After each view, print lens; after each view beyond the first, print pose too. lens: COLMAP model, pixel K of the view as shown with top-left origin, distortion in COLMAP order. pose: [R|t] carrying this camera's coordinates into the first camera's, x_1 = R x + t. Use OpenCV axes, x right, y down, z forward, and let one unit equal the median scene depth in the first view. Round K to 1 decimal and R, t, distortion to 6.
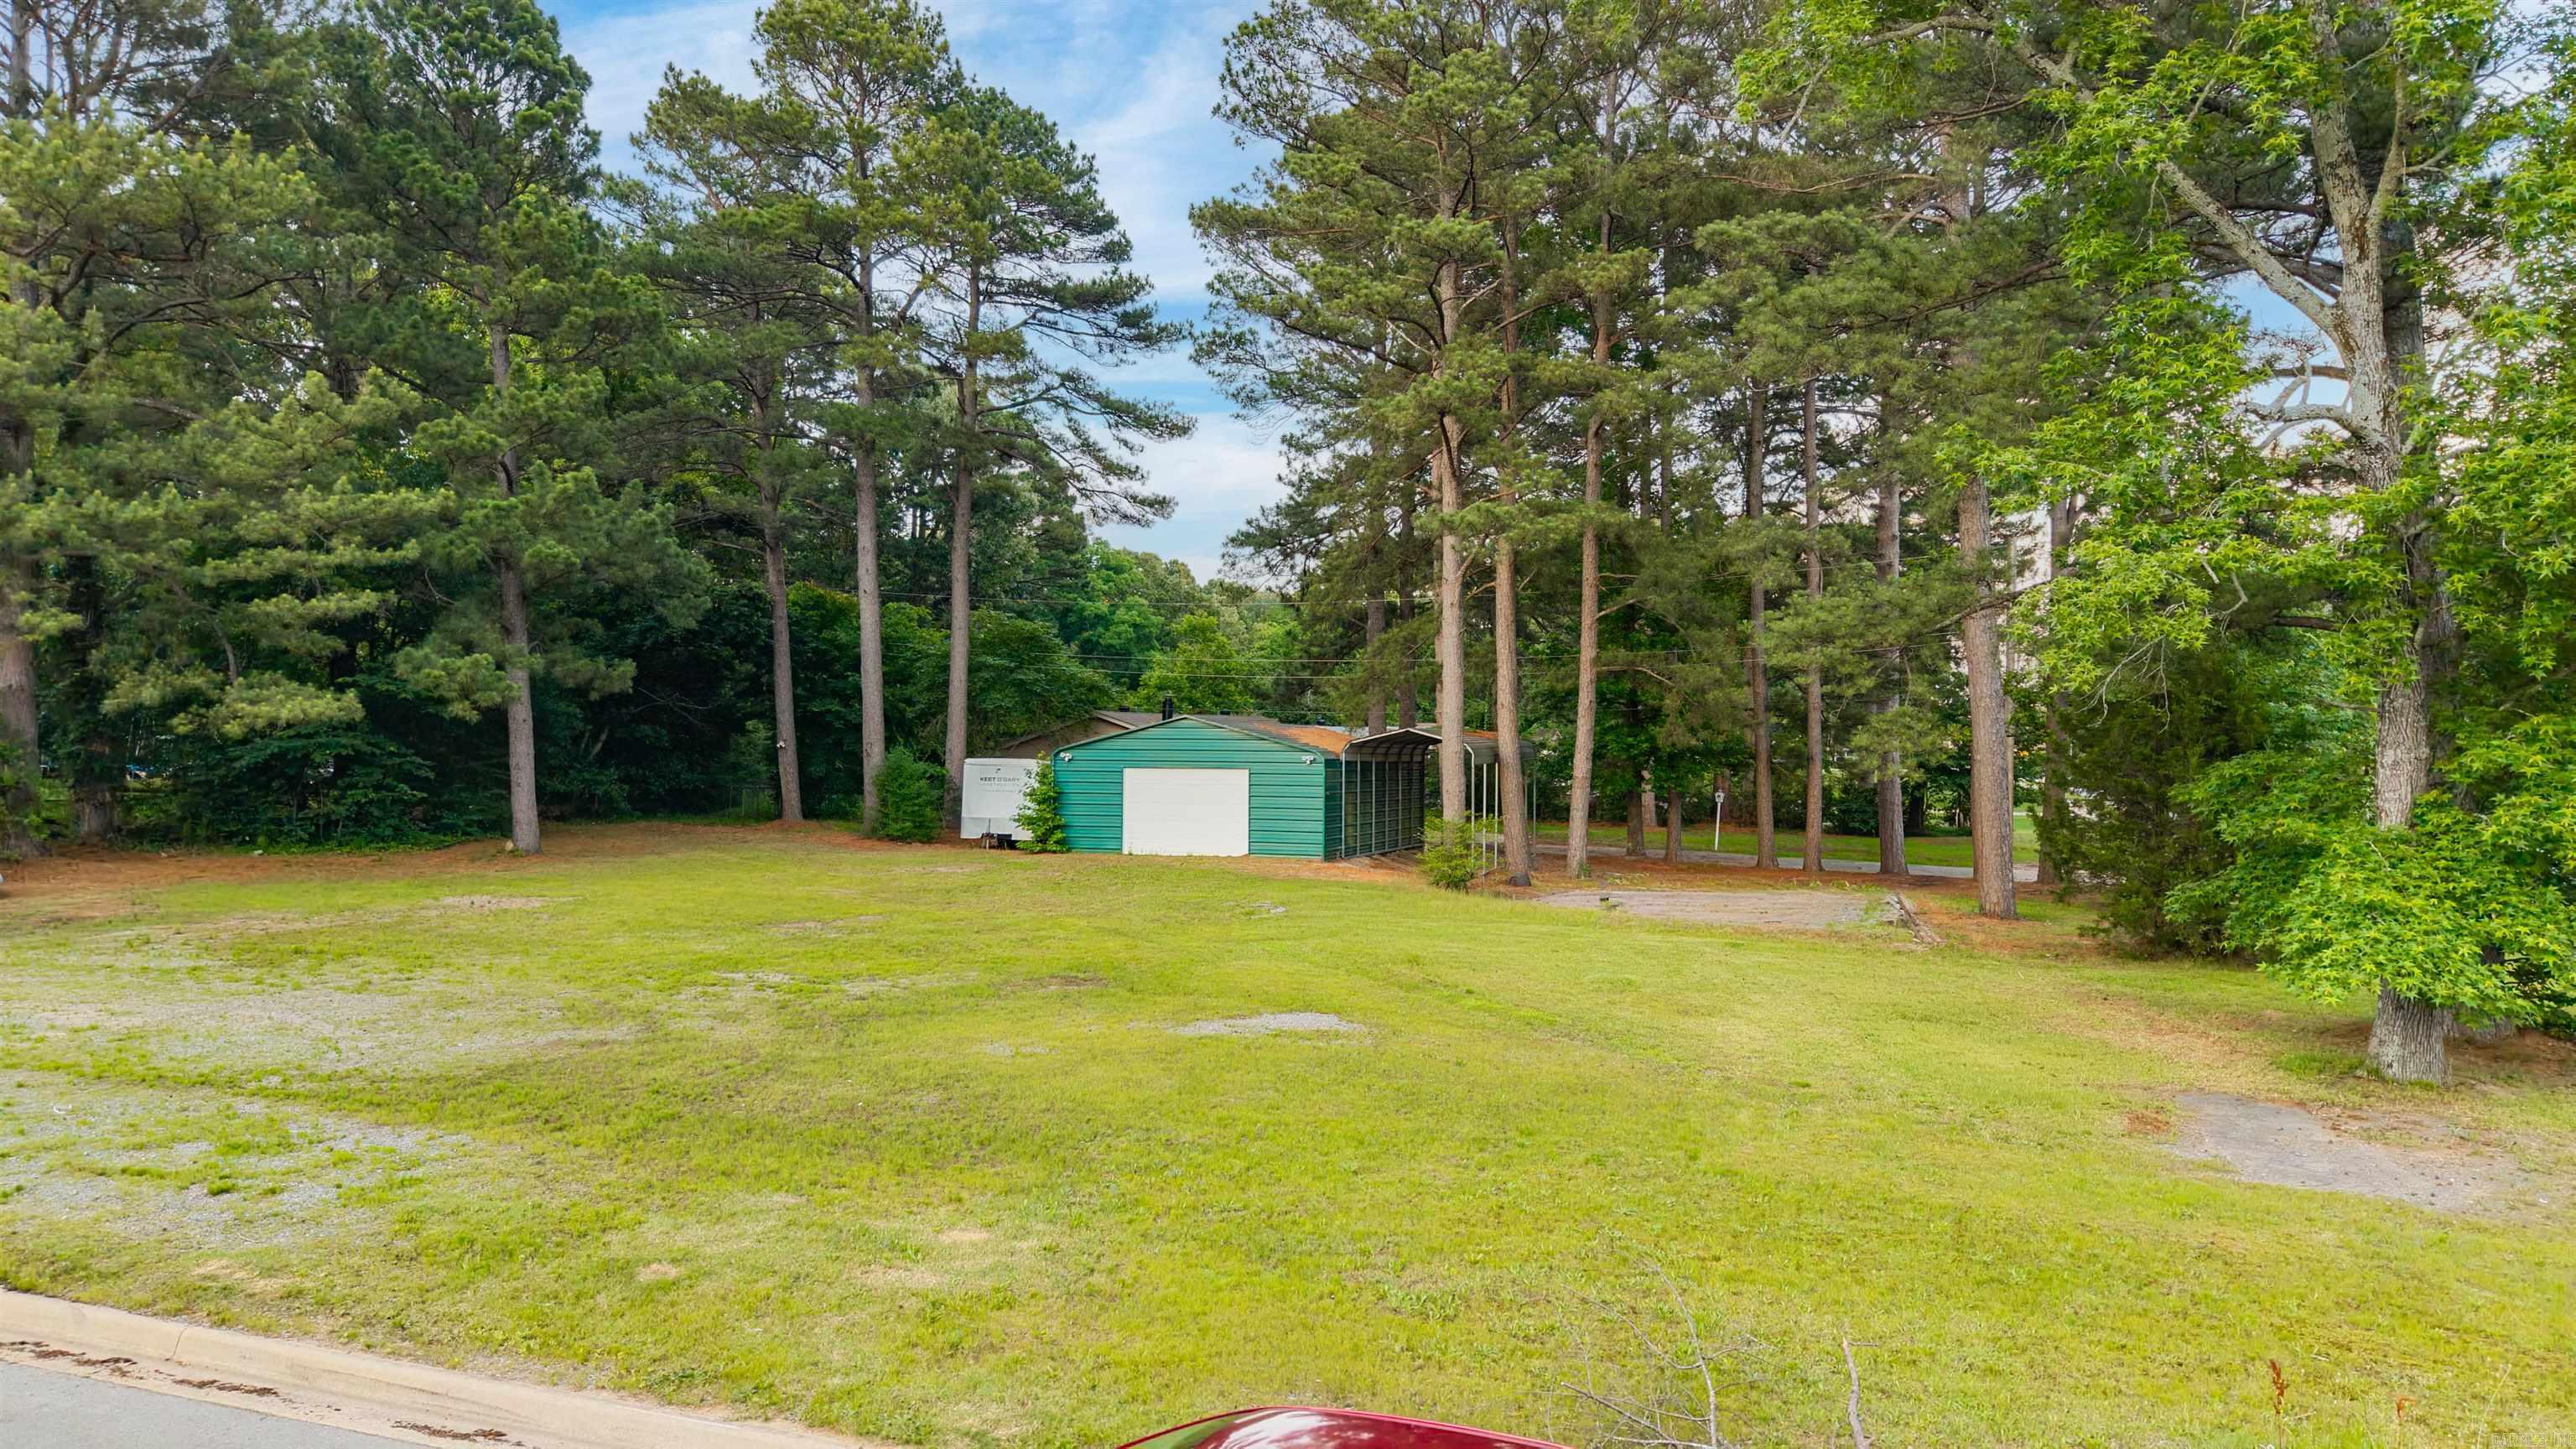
lens RADIAL K [[1710.4, 0, 1284.0], [0, 1710.4, 721.4], [0, 0, 1]] dist [0.029318, -0.030614]
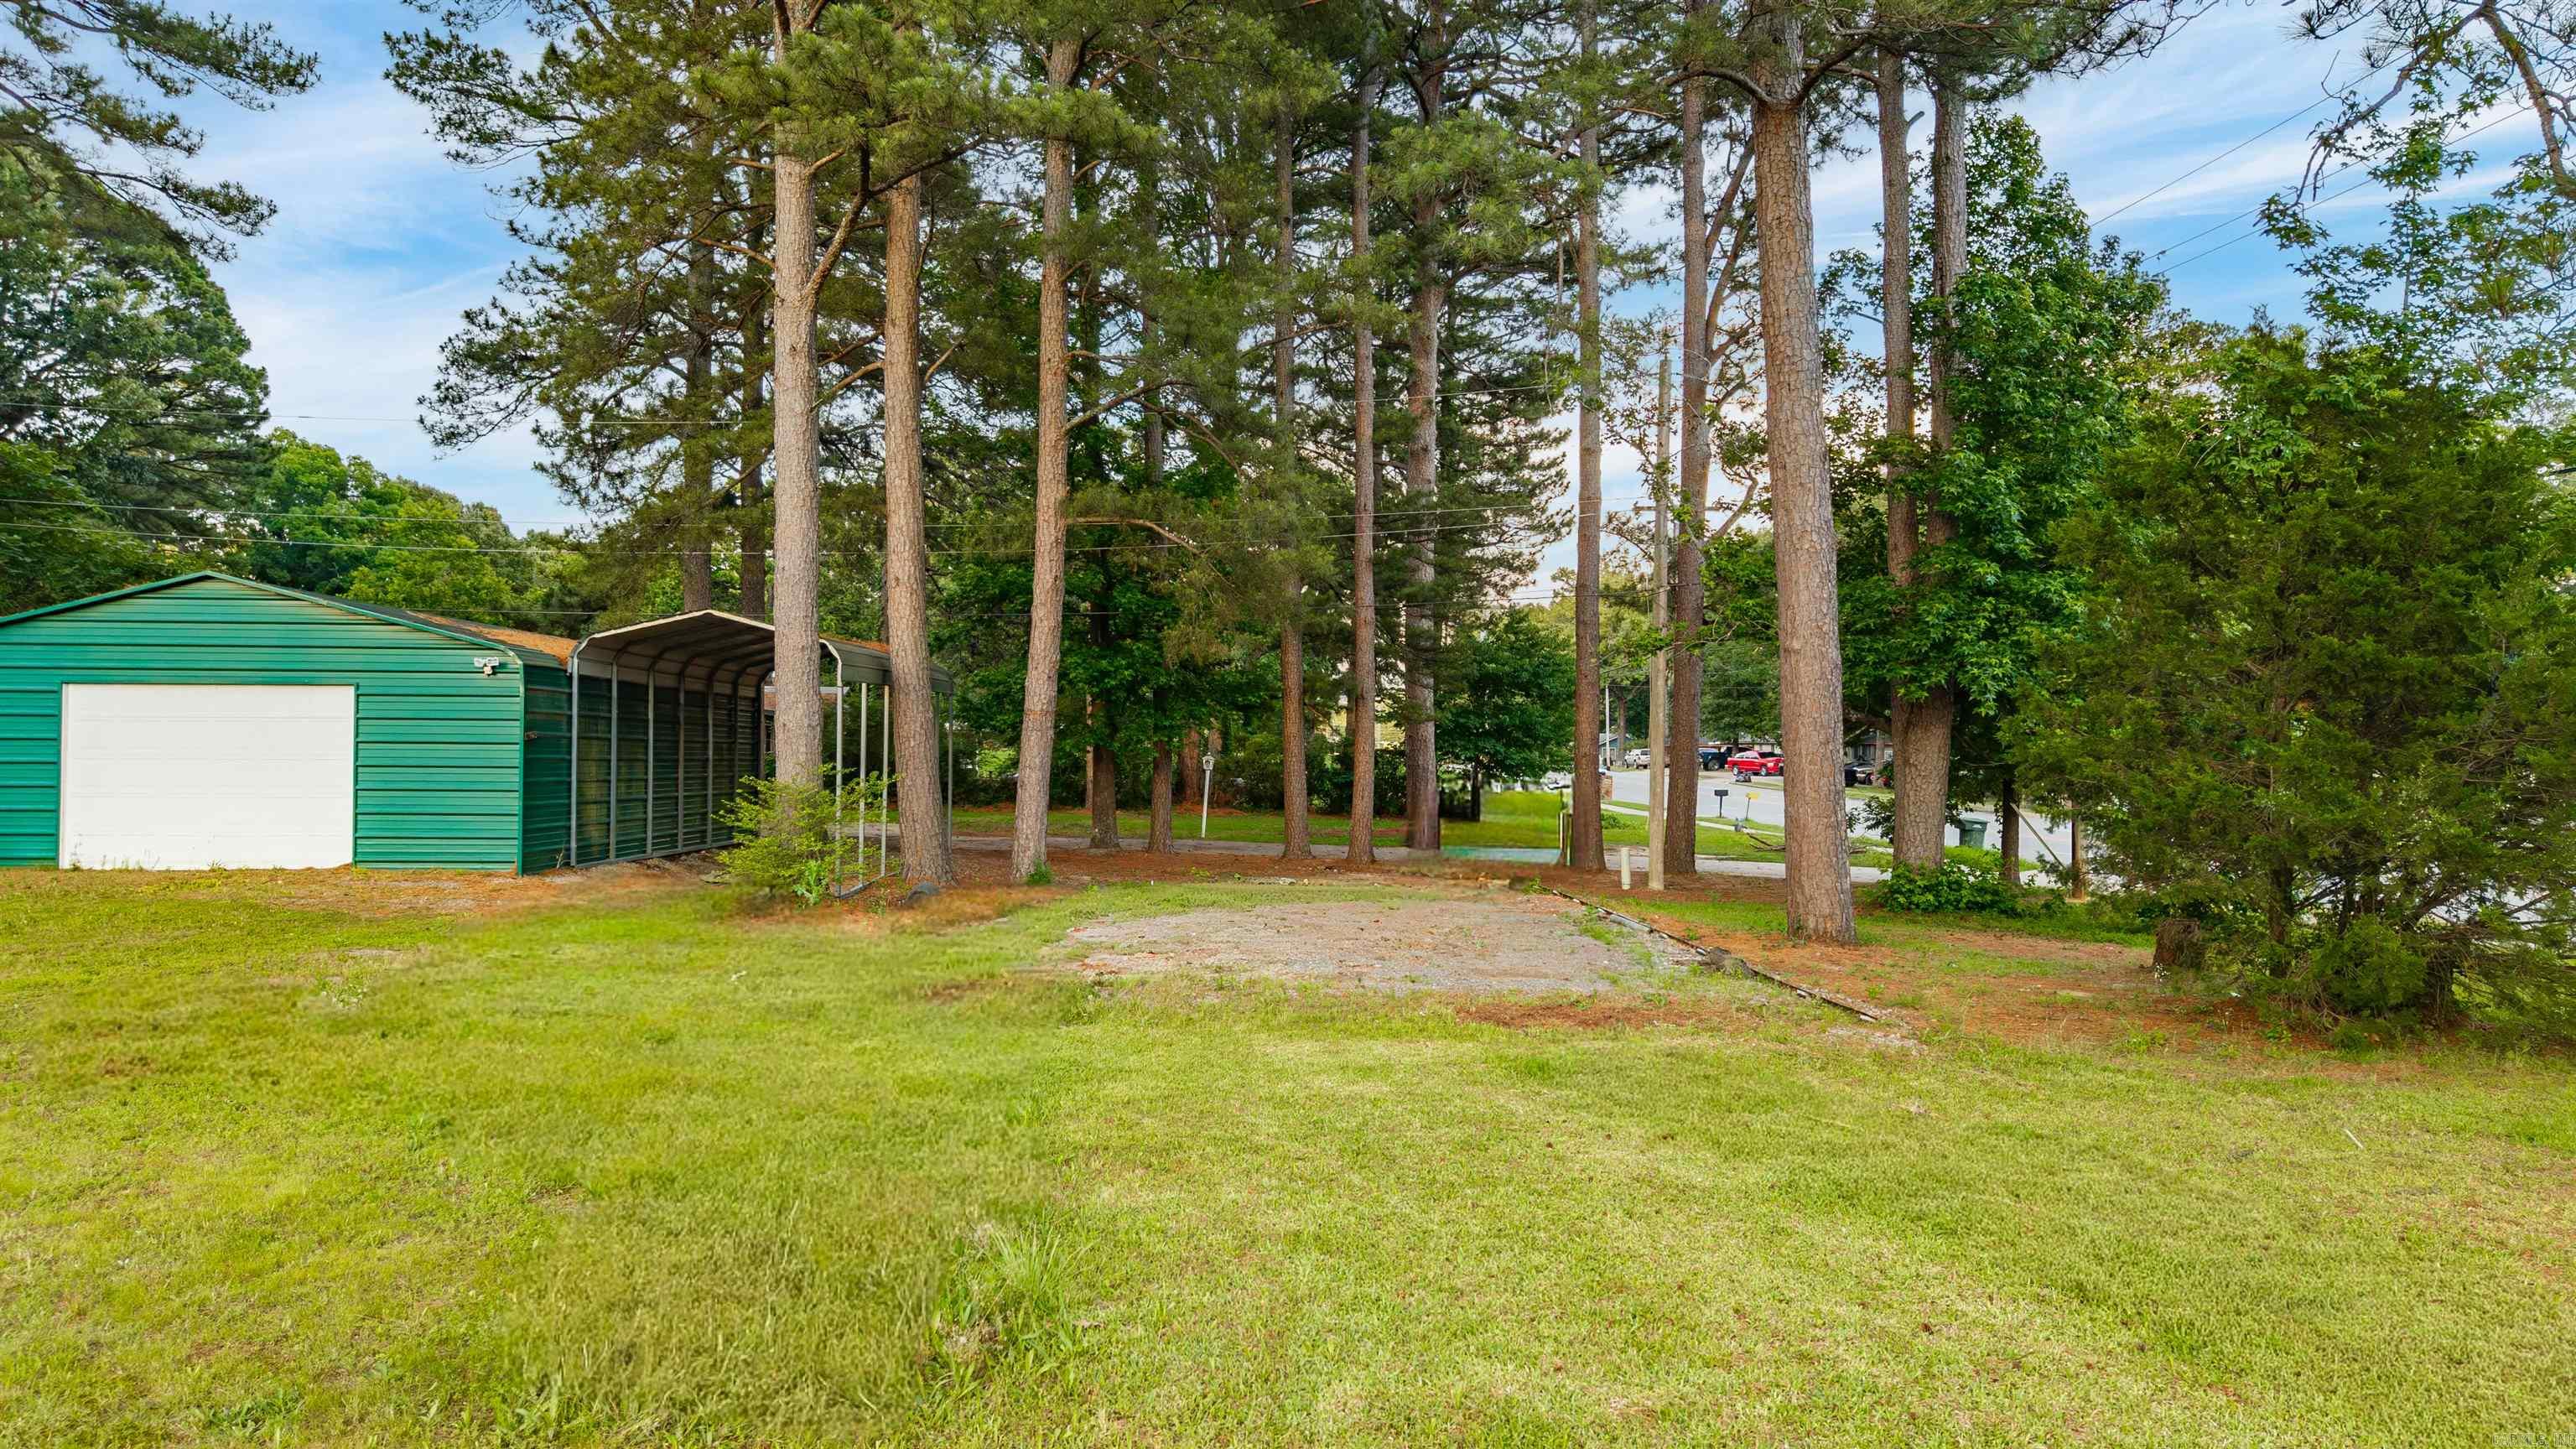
lens RADIAL K [[1710.4, 0, 1298.5], [0, 1710.4, 723.0], [0, 0, 1]] dist [0.029318, -0.030614]
pose [[0.935853, 0.001937, 0.352385, 0.054053], [-0.002613, 0.999996, 0.001444, 0.035222], [-0.352381, -0.002273, 0.935854, 0.437065]]
